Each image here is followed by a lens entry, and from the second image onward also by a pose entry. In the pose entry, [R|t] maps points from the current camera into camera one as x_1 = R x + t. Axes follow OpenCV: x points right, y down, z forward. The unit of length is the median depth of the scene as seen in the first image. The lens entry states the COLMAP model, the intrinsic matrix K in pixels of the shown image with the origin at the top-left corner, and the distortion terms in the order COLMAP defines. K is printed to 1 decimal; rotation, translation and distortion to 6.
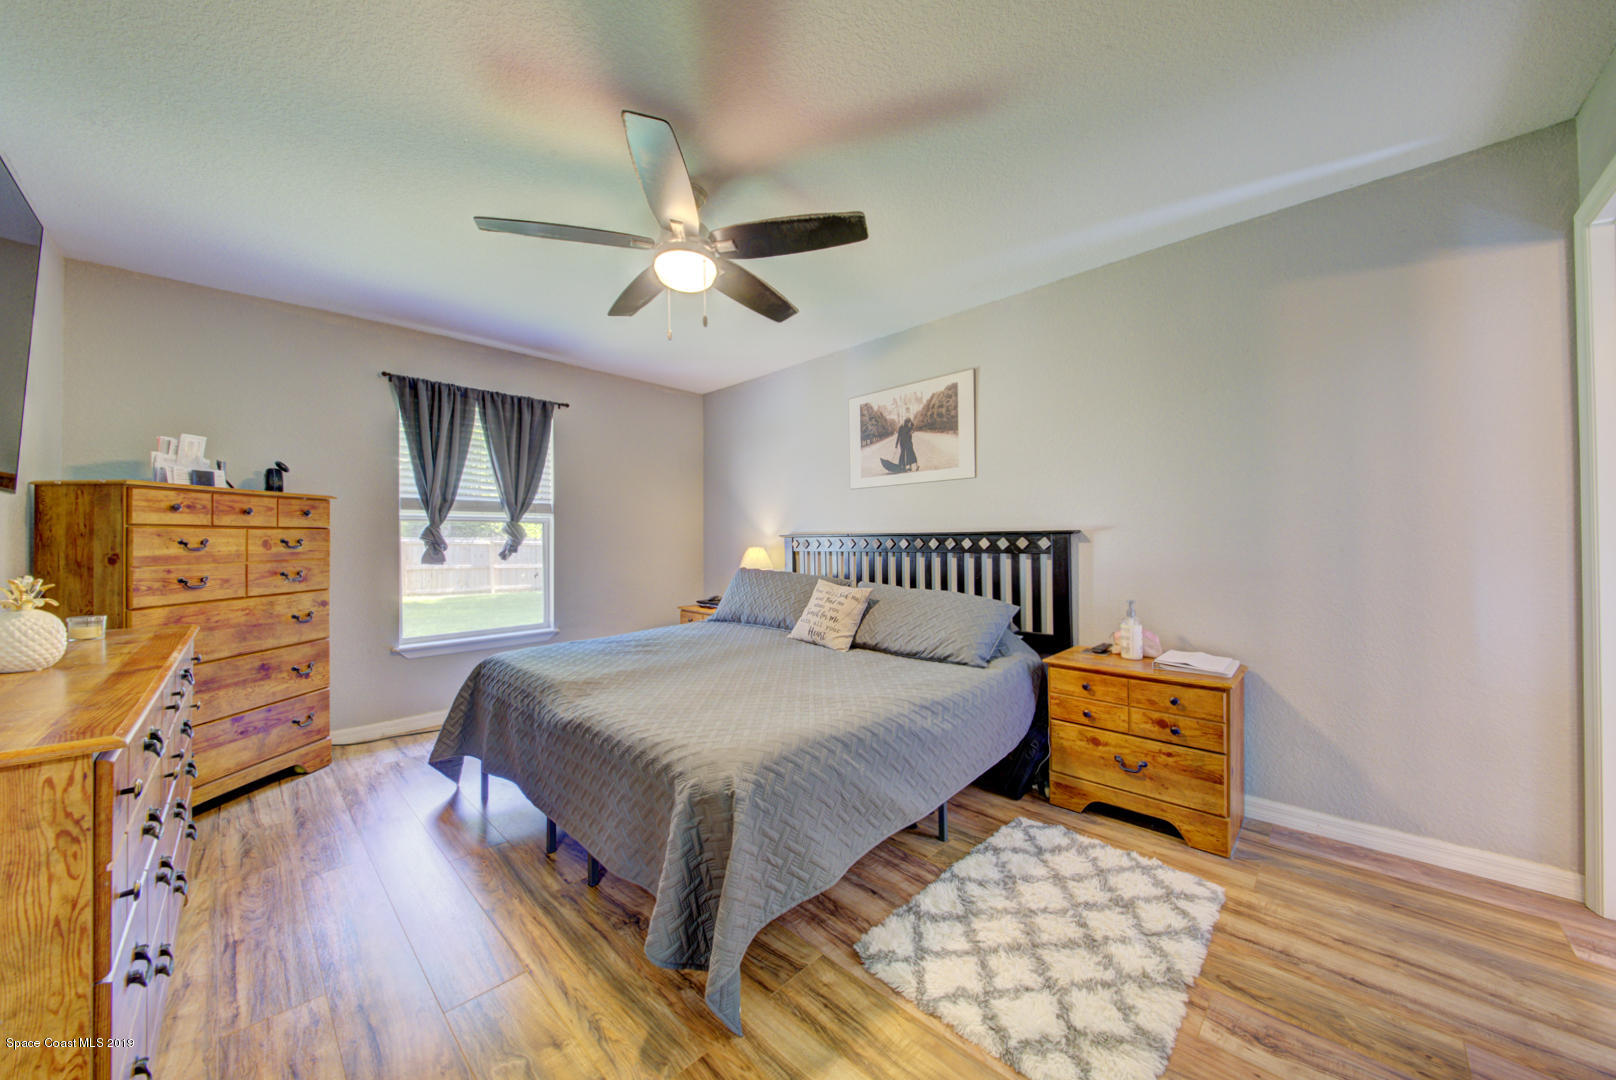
lens RADIAL K [[562.6, 0, 807.0], [0, 562.6, 535.7], [0, 0, 1]] dist [0.048116, -0.023671]
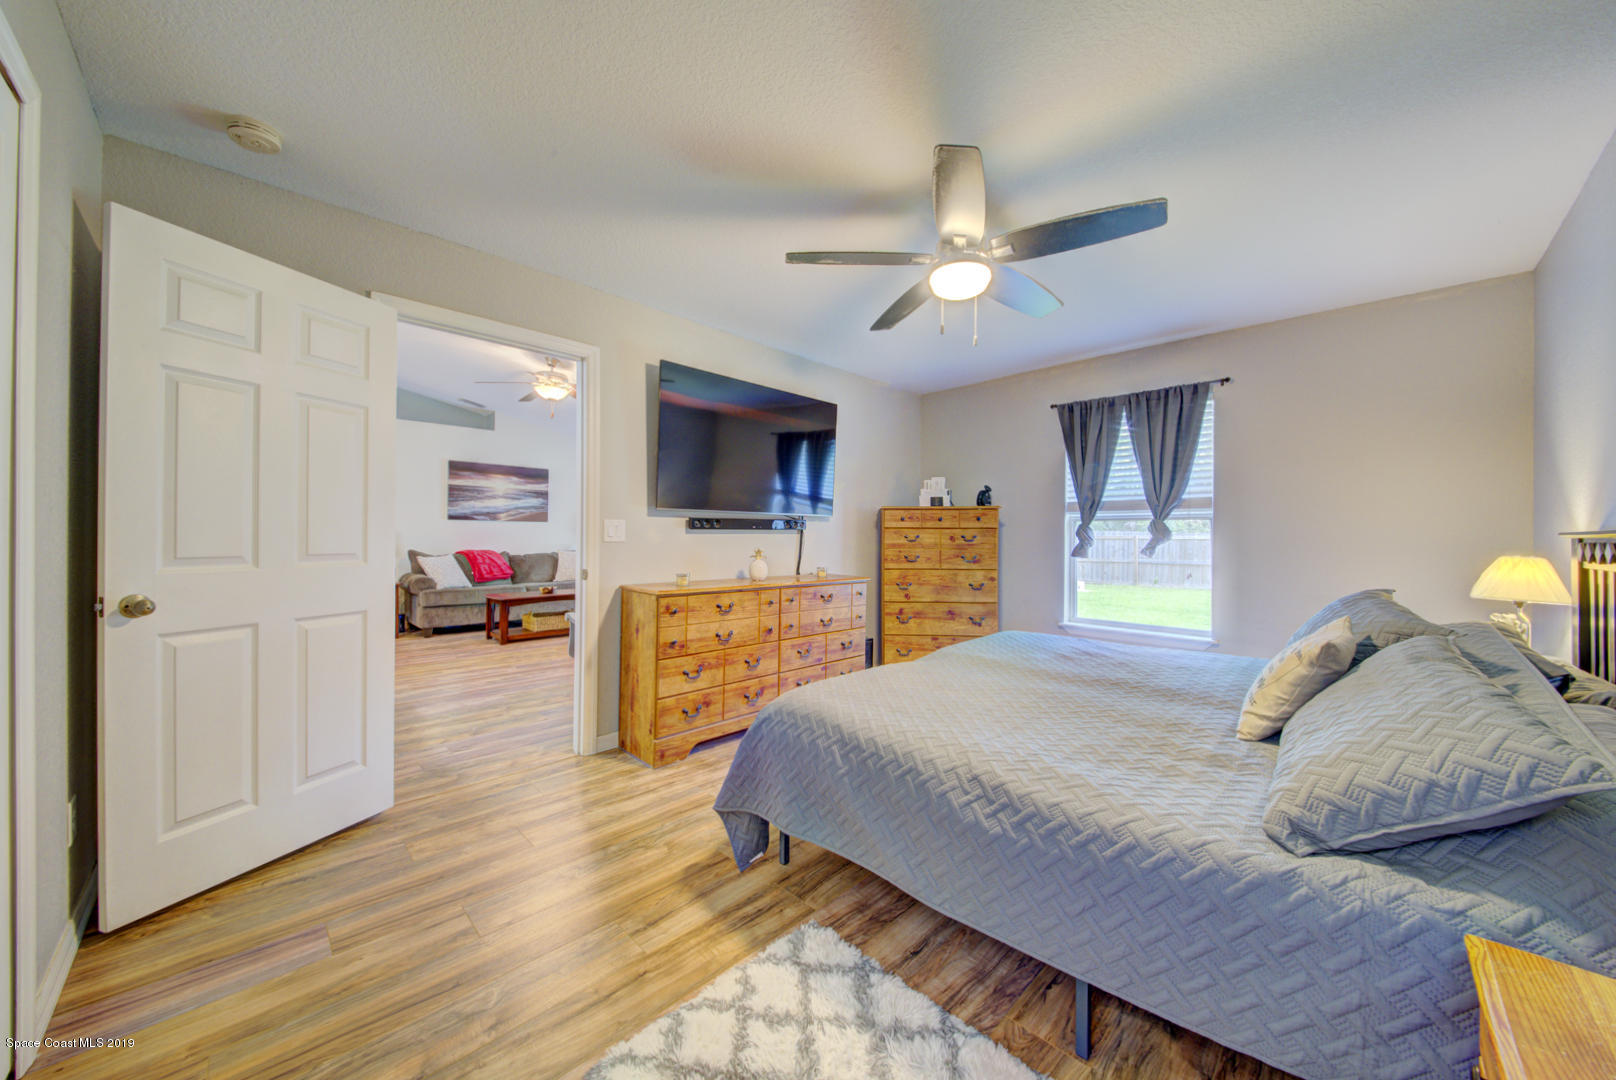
lens RADIAL K [[557.9, 0, 809.9], [0, 557.9, 536.4], [0, 0, 1]] dist [0.021513, -0.013464]
pose [[-0.002028, 0.003049, -0.999993, 0.637827], [0.000702, 0.999995, 0.003048, 0.003412], [0.999998, -0.000696, -0.002030, 0.569831]]
